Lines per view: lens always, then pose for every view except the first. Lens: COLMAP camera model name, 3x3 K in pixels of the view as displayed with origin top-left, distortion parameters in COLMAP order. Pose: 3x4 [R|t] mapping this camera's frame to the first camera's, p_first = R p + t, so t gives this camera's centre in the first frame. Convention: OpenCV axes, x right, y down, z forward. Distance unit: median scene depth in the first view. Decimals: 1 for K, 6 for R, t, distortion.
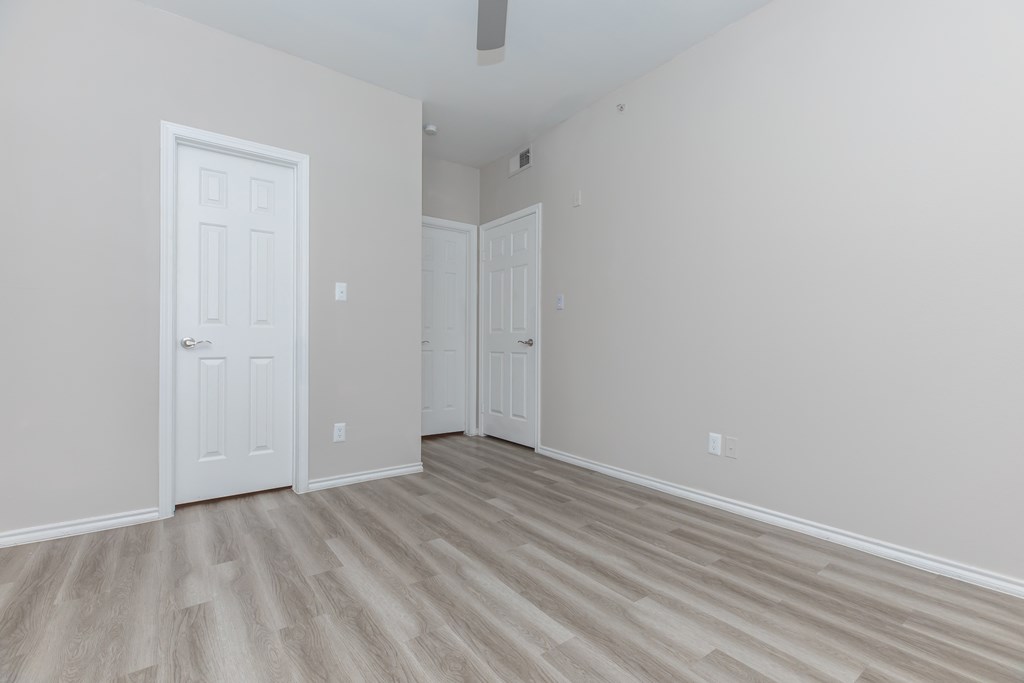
lens RADIAL K [[458.2, 0, 518.0], [0, 458.2, 344.6], [0, 0, 1]] dist [0.004428, 0.000170]
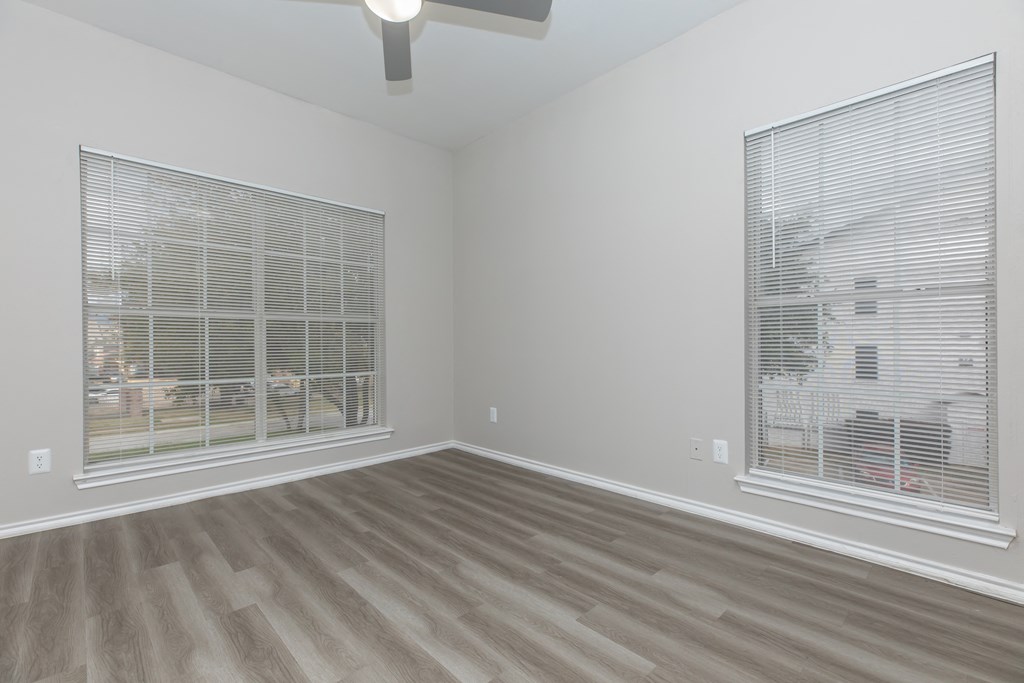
lens RADIAL K [[458.2, 0, 517.5], [0, 458.2, 337.4], [0, 0, 1]] dist [0.004428, 0.000170]
pose [[-0.992528, 0.000330, -0.122014, -0.142386], [0.002105, 0.999894, -0.014419, -0.011948], [0.121996, -0.014568, -0.992424, 1.473807]]
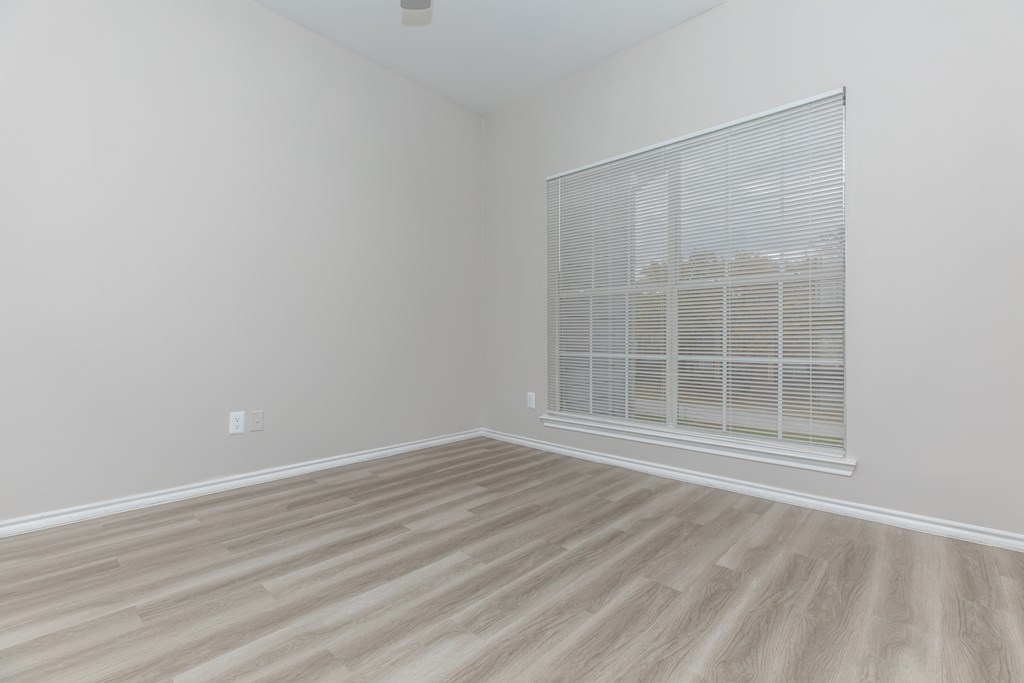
lens RADIAL K [[458.2, 0, 509.3], [0, 458.2, 342.0], [0, 0, 1]] dist [0.004428, 0.000170]
pose [[-0.170281, -0.010857, 0.985336, -0.680641], [-0.006272, 0.999931, 0.009934, 0.038723], [-0.985376, -0.004489, -0.170337, 0.670113]]
